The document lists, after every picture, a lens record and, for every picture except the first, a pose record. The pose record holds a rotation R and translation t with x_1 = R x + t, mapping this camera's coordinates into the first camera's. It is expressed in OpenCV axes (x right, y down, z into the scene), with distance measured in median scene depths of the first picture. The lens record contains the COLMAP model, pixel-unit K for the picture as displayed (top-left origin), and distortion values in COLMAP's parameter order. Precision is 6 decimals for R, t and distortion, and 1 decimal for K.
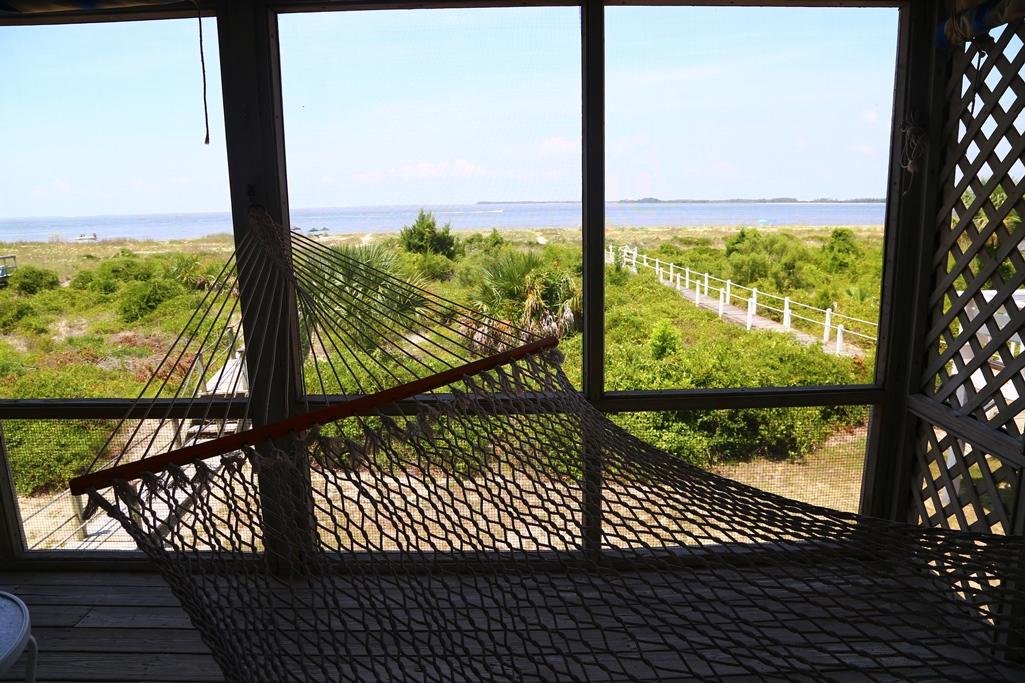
lens RADIAL K [[707.3, 0, 516.0], [0, 707.3, 336.7], [0, 0, 1]] dist [-0.049373, 0.007455]
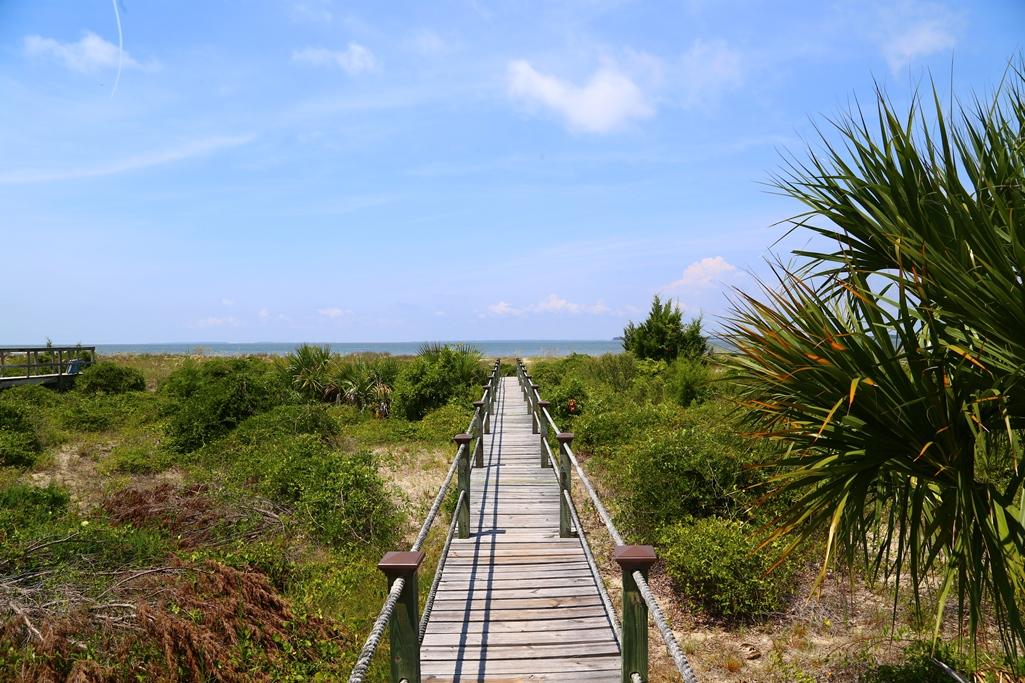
lens RADIAL K [[707.3, 0, 509.1], [0, 707.3, 339.6], [0, 0, 1]] dist [-0.049373, 0.007455]
pose [[0.980311, 0.014727, -0.196910, -0.158833], [-0.050943, 0.982318, -0.180155, -0.015746], [0.190775, 0.186639, 0.963728, 0.386979]]
